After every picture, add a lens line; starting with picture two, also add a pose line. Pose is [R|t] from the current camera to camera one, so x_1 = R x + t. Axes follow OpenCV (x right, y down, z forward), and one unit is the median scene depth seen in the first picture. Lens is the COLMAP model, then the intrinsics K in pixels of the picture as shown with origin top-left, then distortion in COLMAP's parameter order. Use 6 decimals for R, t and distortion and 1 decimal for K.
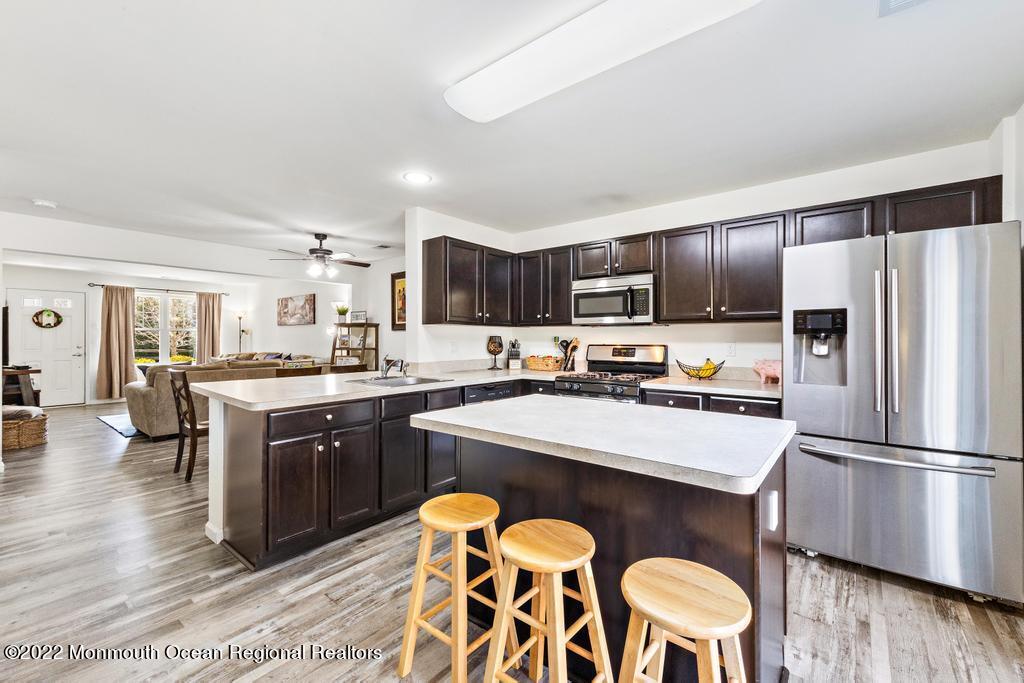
lens RADIAL K [[421.8, 0, 514.4], [0, 421.8, 335.6], [0, 0, 1]] dist [0.000113, -0.000117]
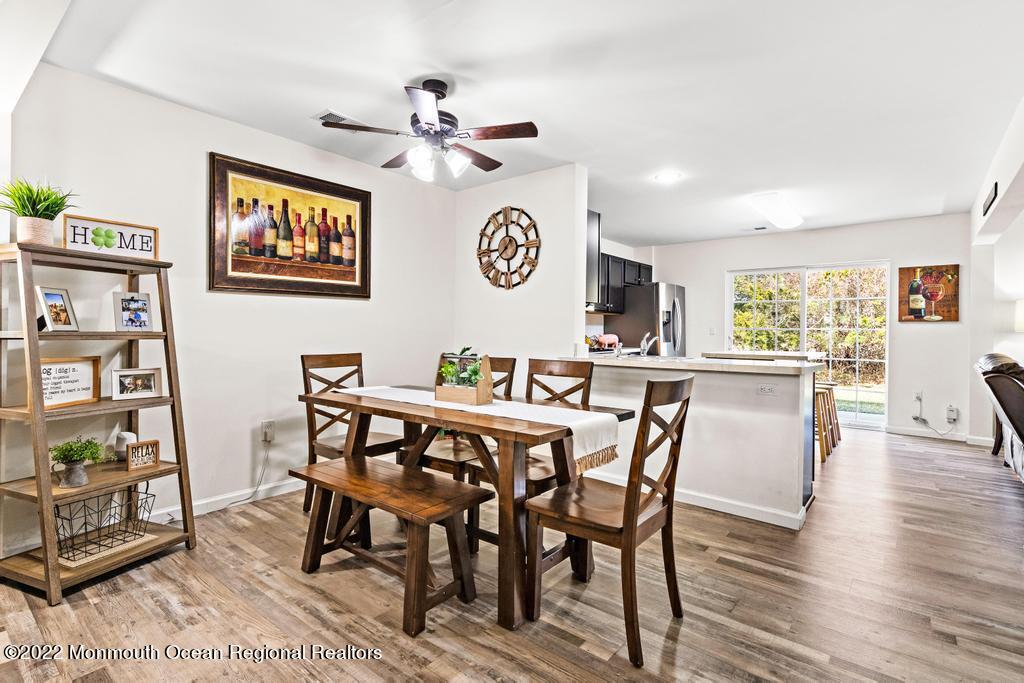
lens RADIAL K [[496.5, 0, 511.3], [0, 496.5, 332.8], [0, 0, 1]] dist [0.004101, -0.000476]
pose [[0.000846, -0.002983, 0.999995, -1.172866], [-0.013926, 0.999899, 0.002995, 0.037500], [-0.999903, -0.013928, 0.000804, 1.059379]]
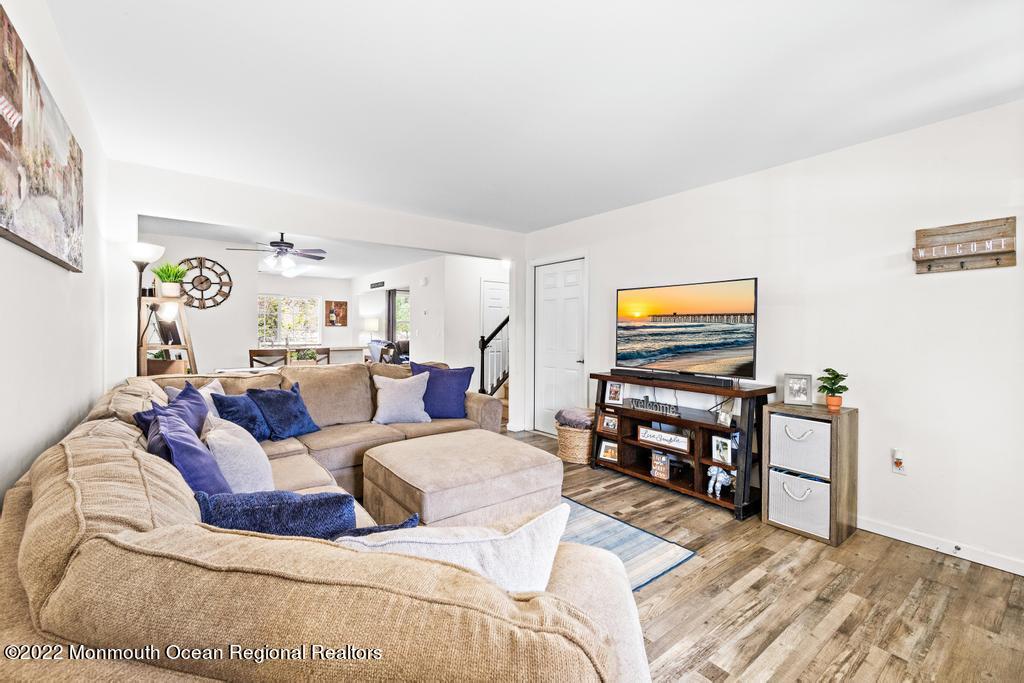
lens RADIAL K [[436.3, 0, 514.7], [0, 436.3, 343.9], [0, 0, 1]] dist [0.001963, 0.000050]
pose [[-0.973196, -0.017846, 0.229282, -1.471340], [-0.010809, 0.999432, 0.031912, 0.007037], [-0.229721, 0.028578, -0.972837, 2.232252]]
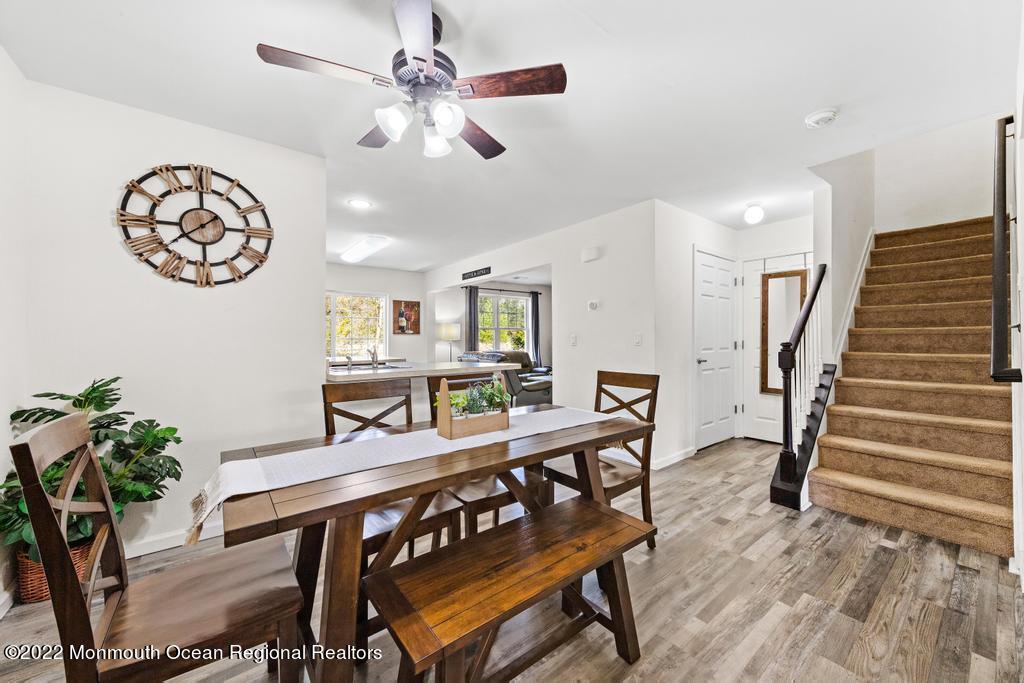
lens RADIAL K [[379.6, 0, 514.8], [0, 379.6, 344.2], [0, 0, 1]] dist [0.000566, -0.000018]
pose [[-0.974600, 0.001474, 0.223950, -0.695463], [0.003388, 0.999961, 0.008162, 0.029230], [-0.223929, 0.008713, -0.974567, 1.498768]]
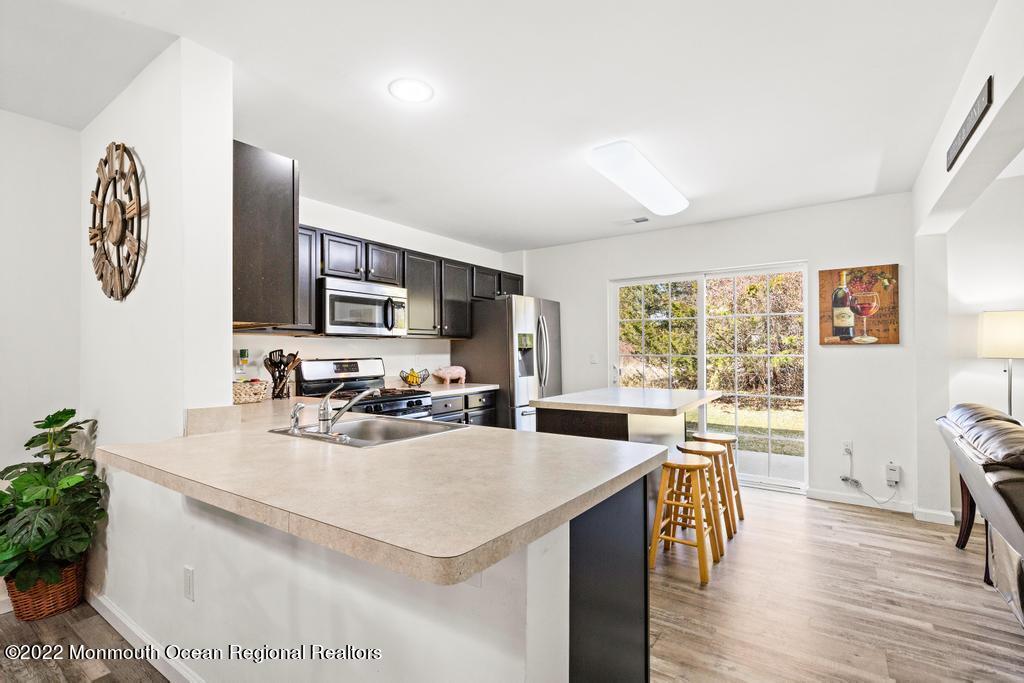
lens RADIAL K [[467.3, 0, 515.2], [0, 467.3, 349.6], [0, 0, 1]] dist [0.000691, 0.000032]
pose [[-0.074913, 0.003562, 0.997184, -0.688067], [0.003201, 0.999989, -0.003332, 0.006341], [-0.997185, 0.002942, -0.074924, 0.672531]]
